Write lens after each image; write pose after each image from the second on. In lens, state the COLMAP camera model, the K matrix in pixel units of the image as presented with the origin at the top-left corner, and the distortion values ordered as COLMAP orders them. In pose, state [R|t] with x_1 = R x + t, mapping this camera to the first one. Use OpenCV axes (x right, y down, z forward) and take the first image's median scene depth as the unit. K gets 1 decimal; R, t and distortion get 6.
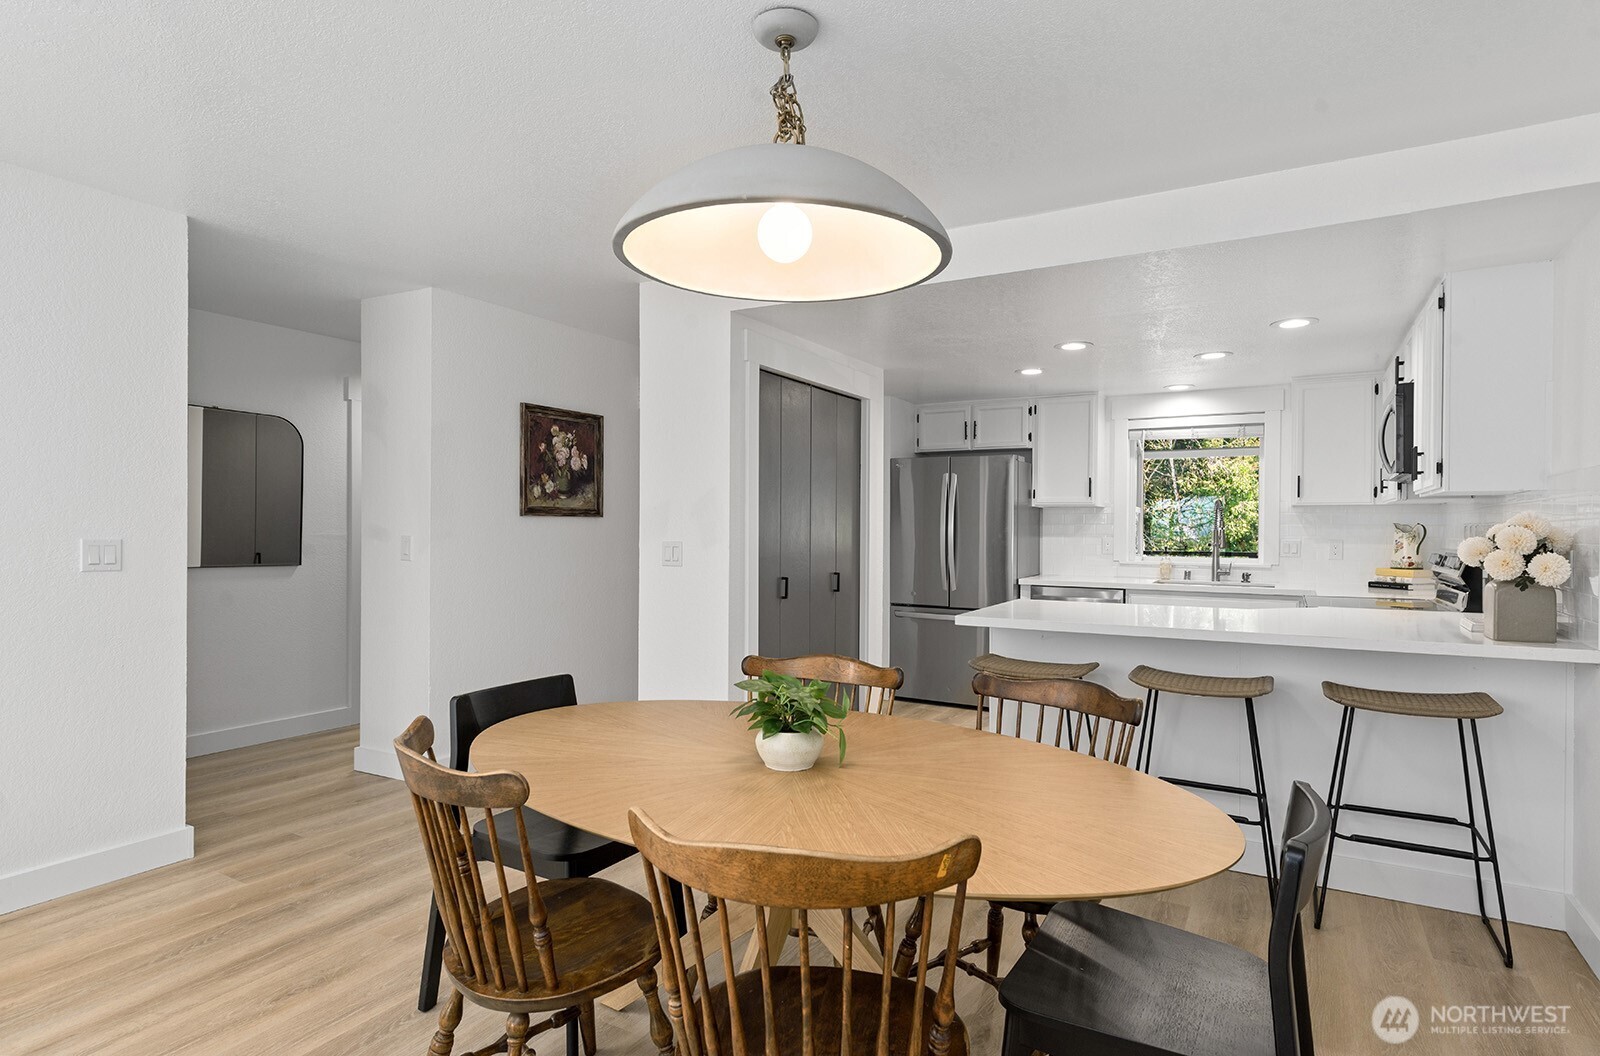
lens RADIAL K [[848.6, 0, 794.4], [0, 848.6, 532.5], [0, 0, 1]] dist [0.004661, 0.000891]
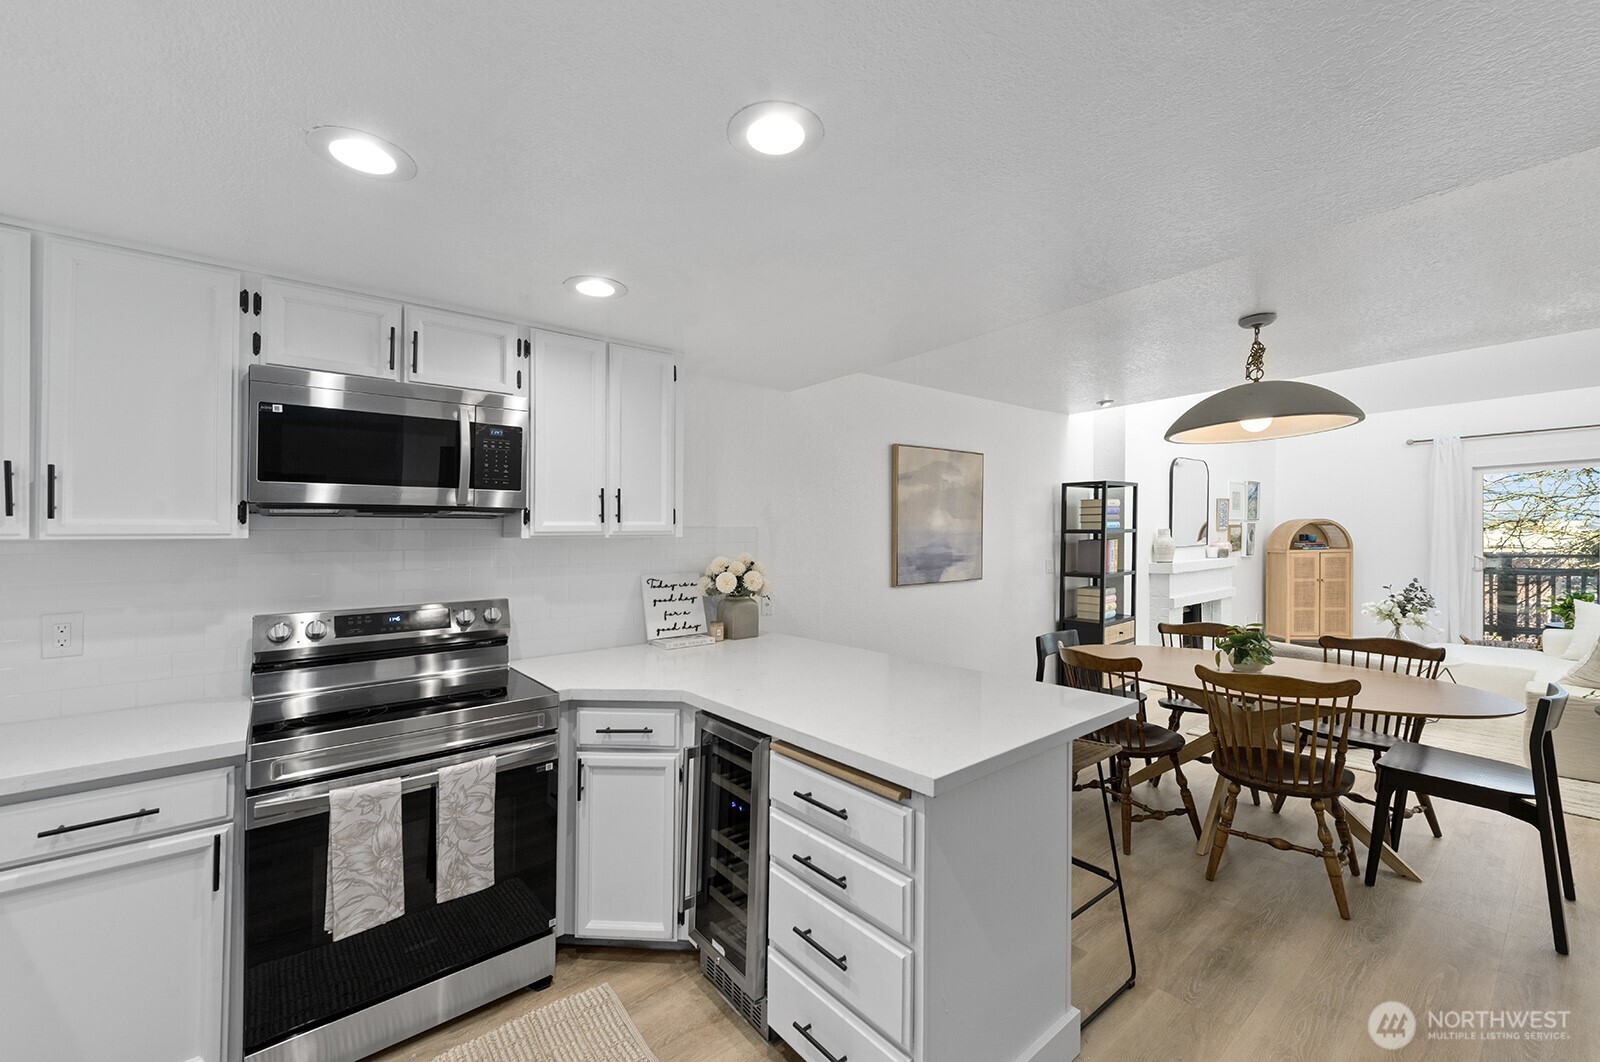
lens RADIAL K [[649.9, 0, 805.9], [0, 649.9, 527.3], [0, 0, 1]] dist [0.009351, -0.002953]
pose [[-0.942619, 0.013172, 0.333609, 0.183661], [0.010674, 0.999900, -0.009319, -0.030919], [-0.333698, -0.005223, -0.942665, 1.091029]]
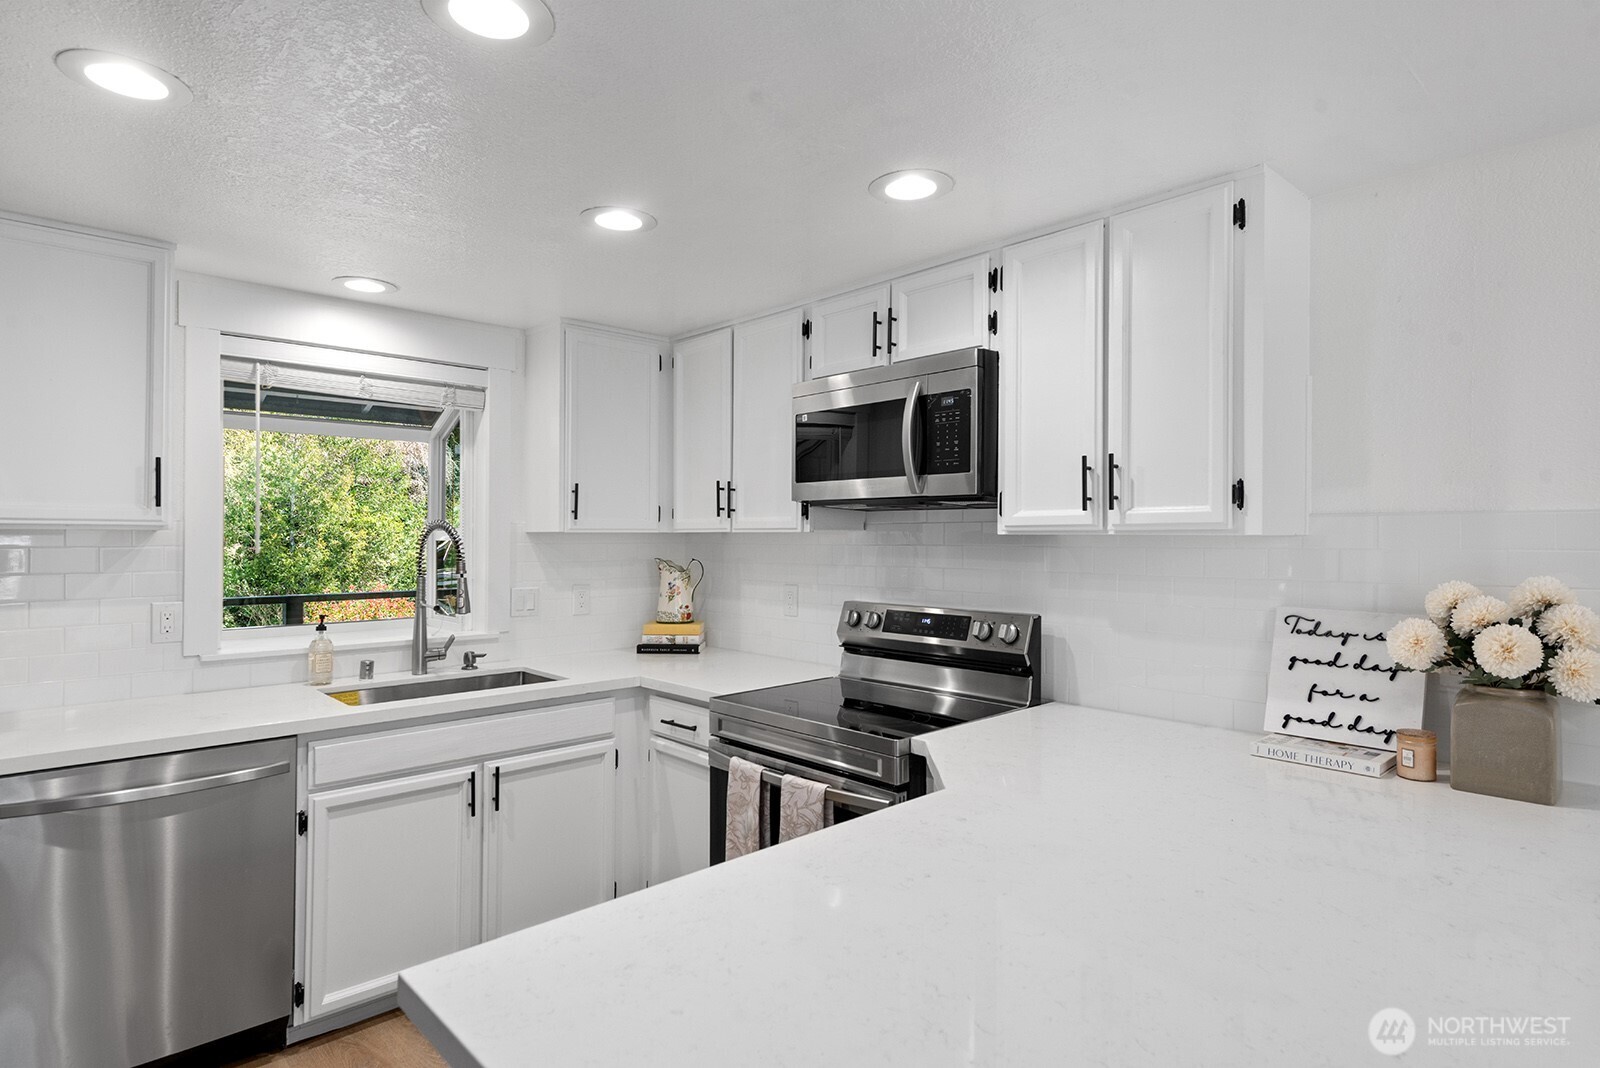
lens RADIAL K [[848.6, 0, 794.6], [0, 848.6, 516.9], [0, 0, 1]] dist [0.004661, 0.000891]
pose [[0.291361, 0.016441, 0.956472, 0.065340], [0.006129, 0.999800, -0.019053, -0.031045], [-0.956594, 0.011414, 0.291202, 0.692727]]
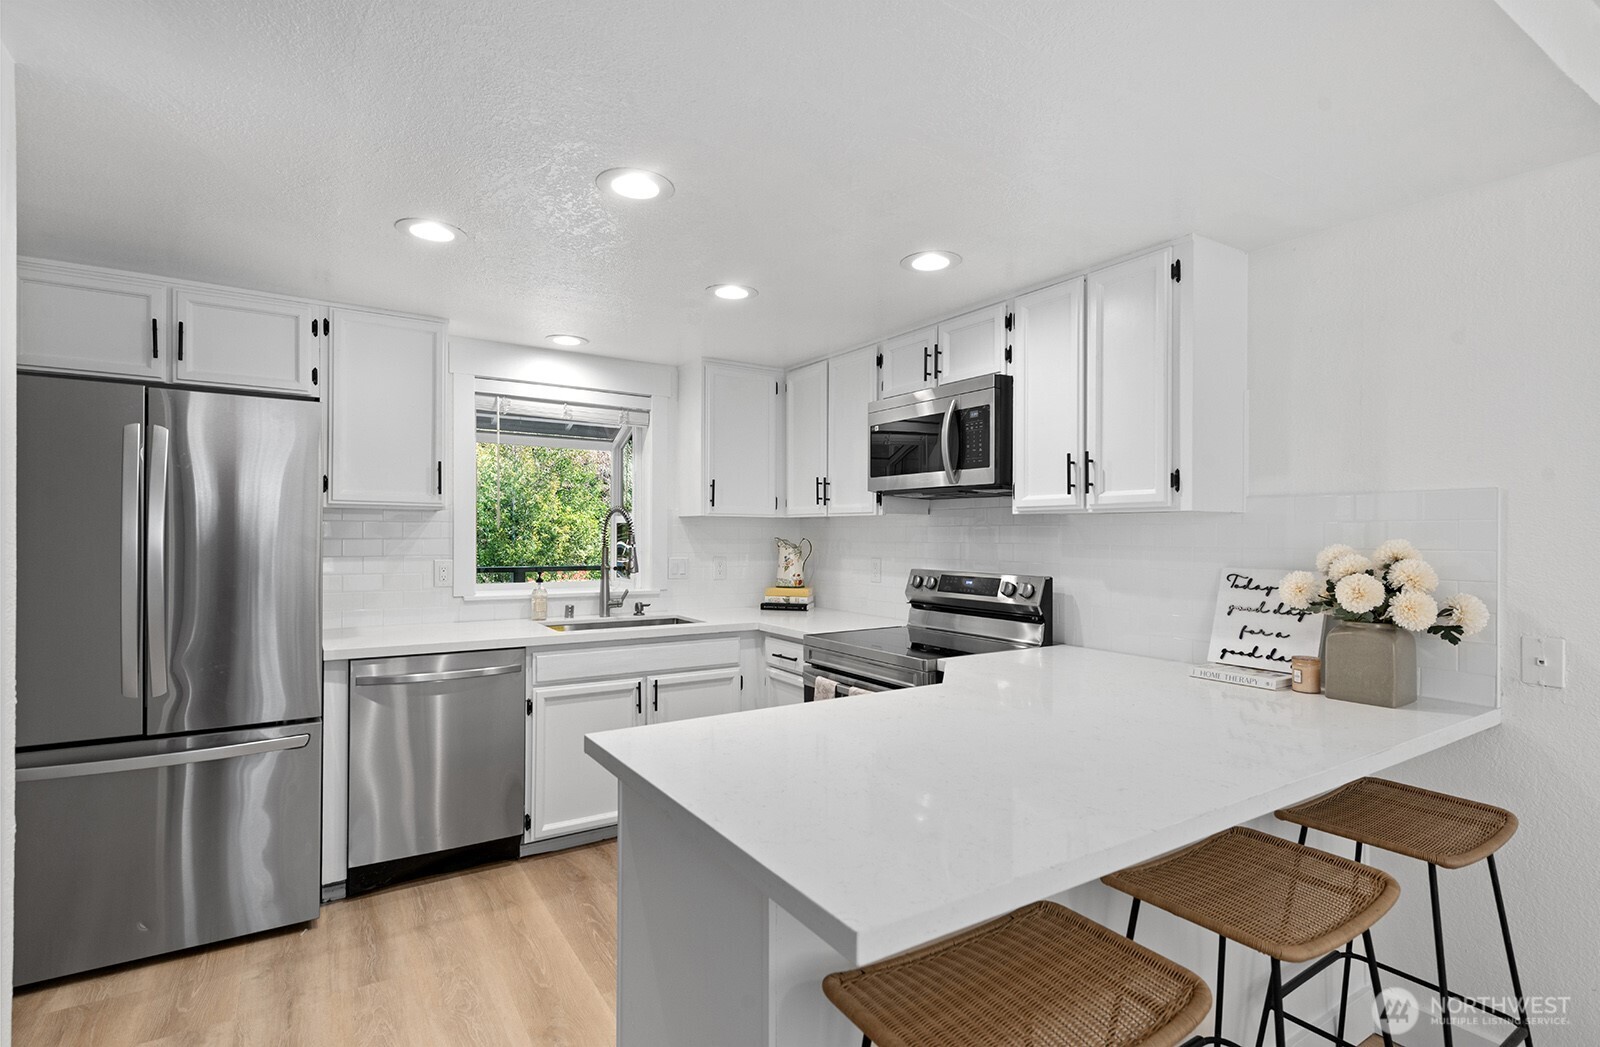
lens RADIAL K [[759.1, 0, 802.5], [0, 759.1, 532.6], [0, 0, 1]] dist [0.014283, -0.002251]
pose [[0.448442, -0.001051, 0.893812, -0.017068], [0.001076, 0.999999, 0.000636, -0.017104], [-0.893811, 0.000676, 0.448442, 0.612859]]
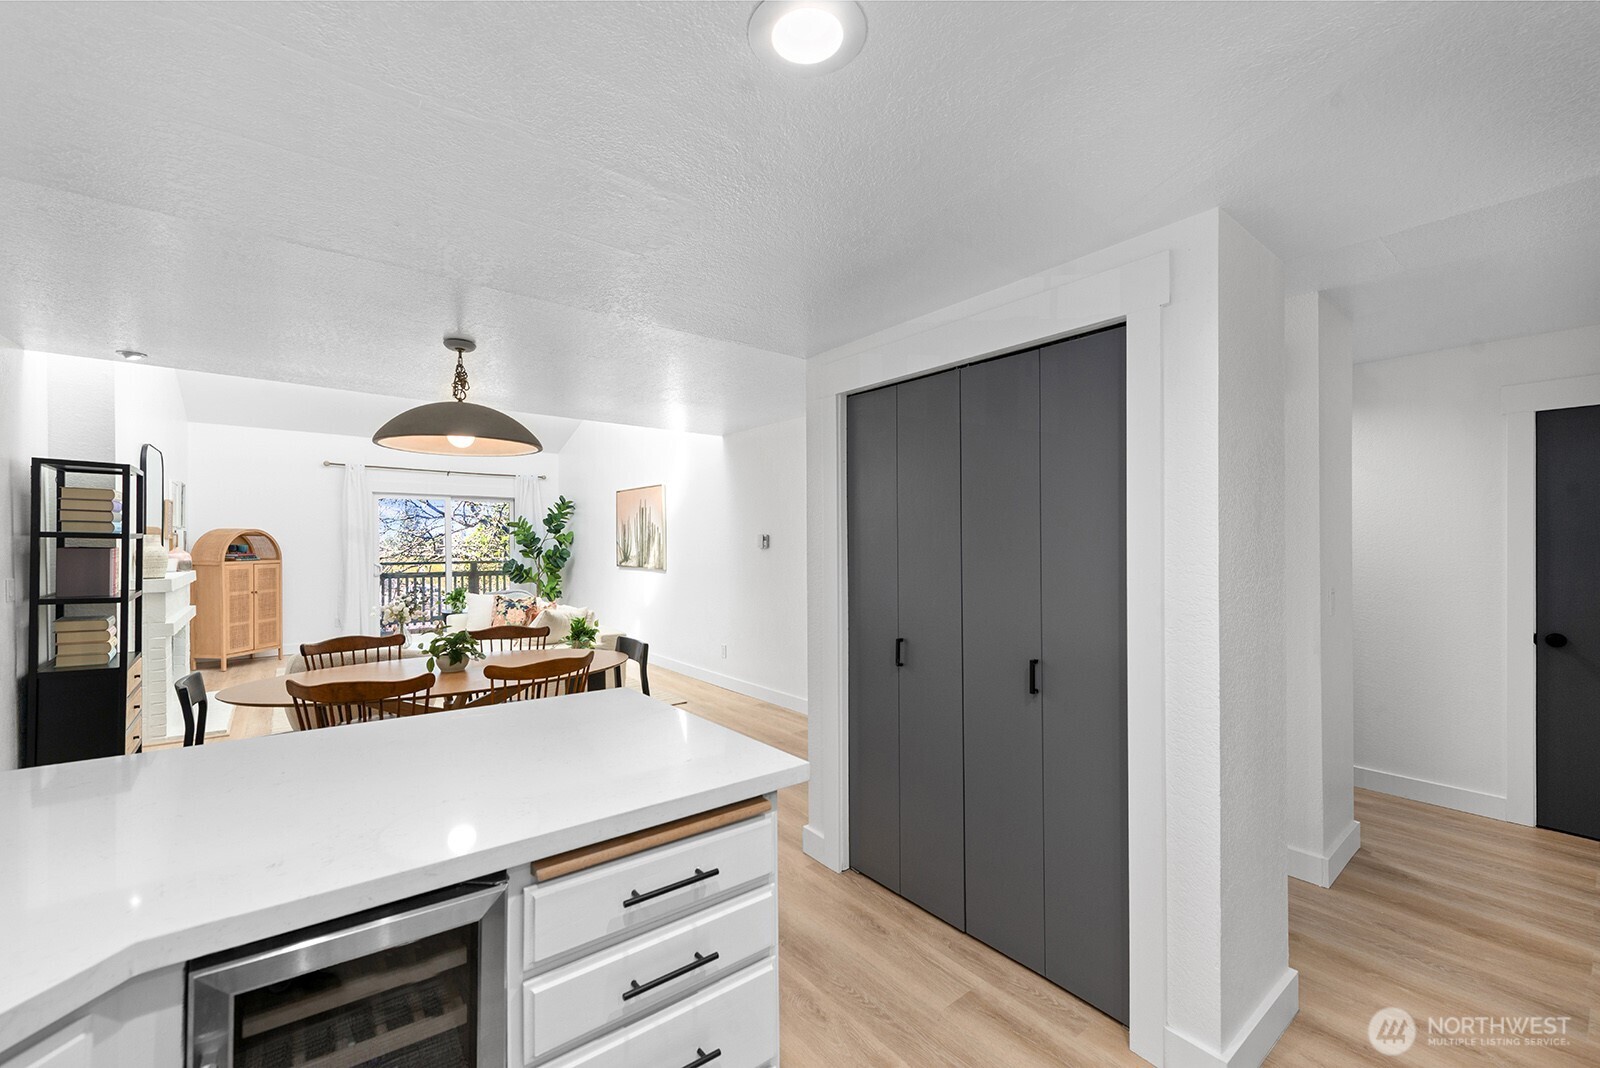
lens RADIAL K [[637.2, 0, 796.8], [0, 637.2, 544.6], [0, 0, 1]] dist [0.015091, -0.002369]
pose [[-0.357721, -0.006480, -0.933806, 0.473000], [-0.010231, 0.999943, -0.003020, -0.025005], [0.933773, 0.008474, -0.357767, 0.925092]]
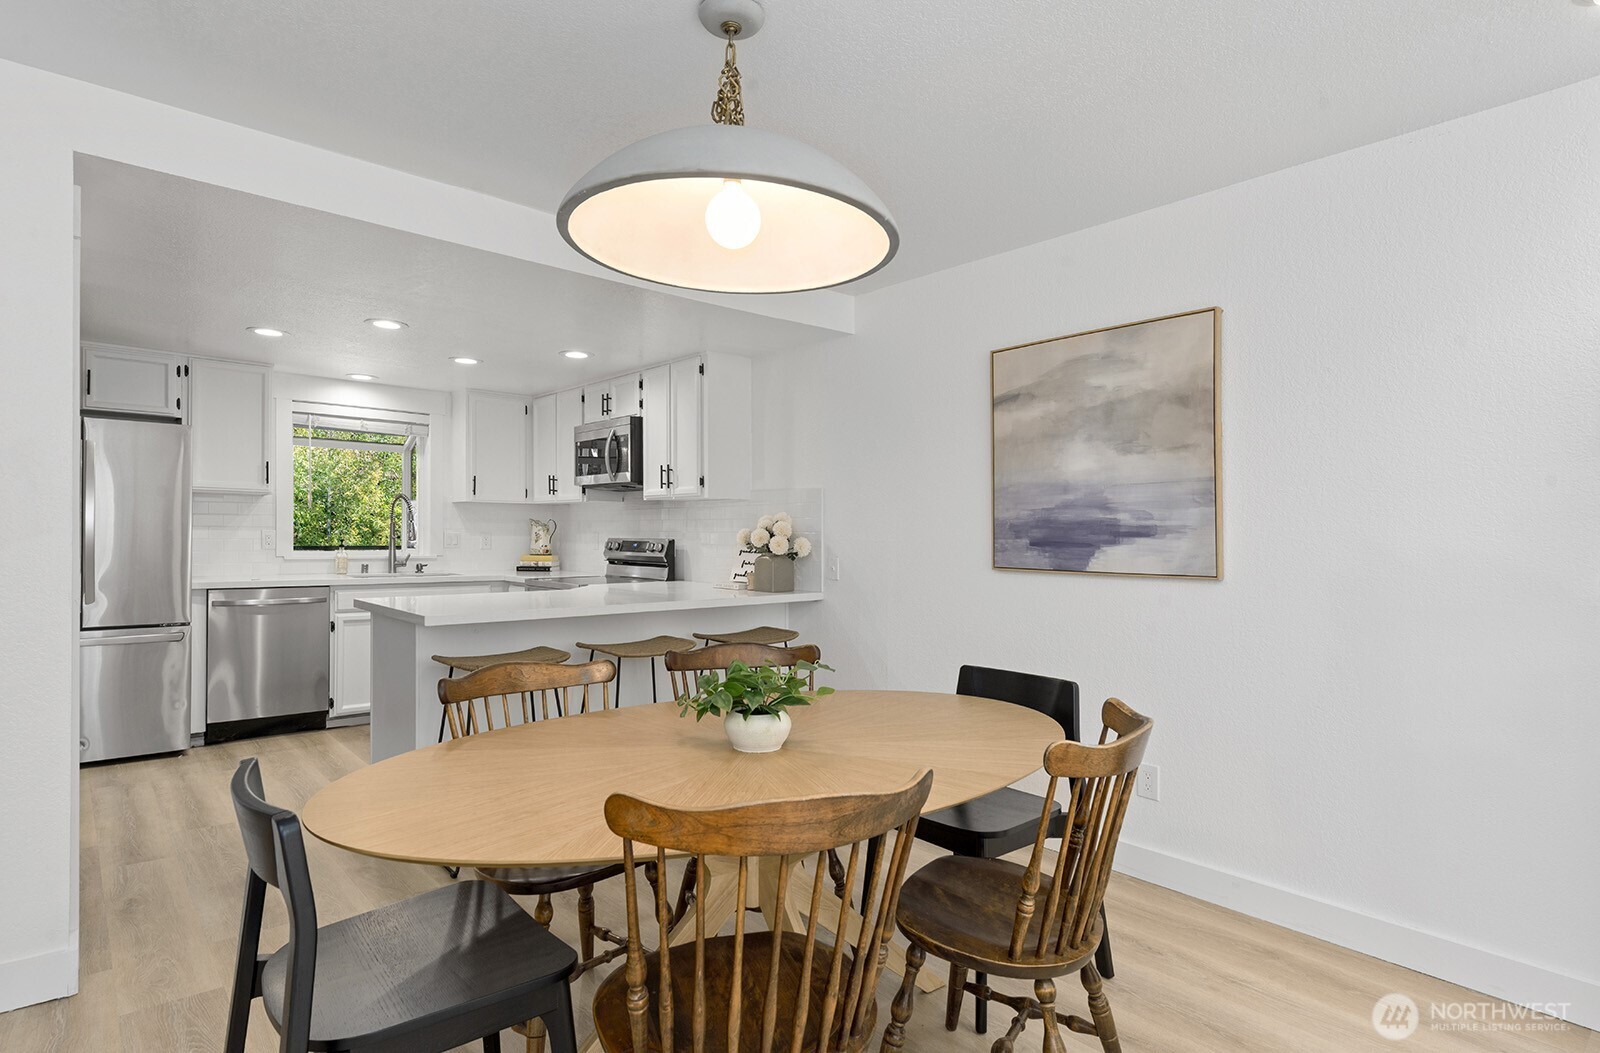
lens RADIAL K [[848.6, 0, 803.2], [0, 848.6, 538.5], [0, 0, 1]] dist [0.004661, 0.000891]
pose [[0.314973, -0.006421, 0.949079, -0.355538], [-0.003631, 0.999962, 0.007970, 0.006477], [-0.949094, -0.005956, 0.314937, 0.230018]]
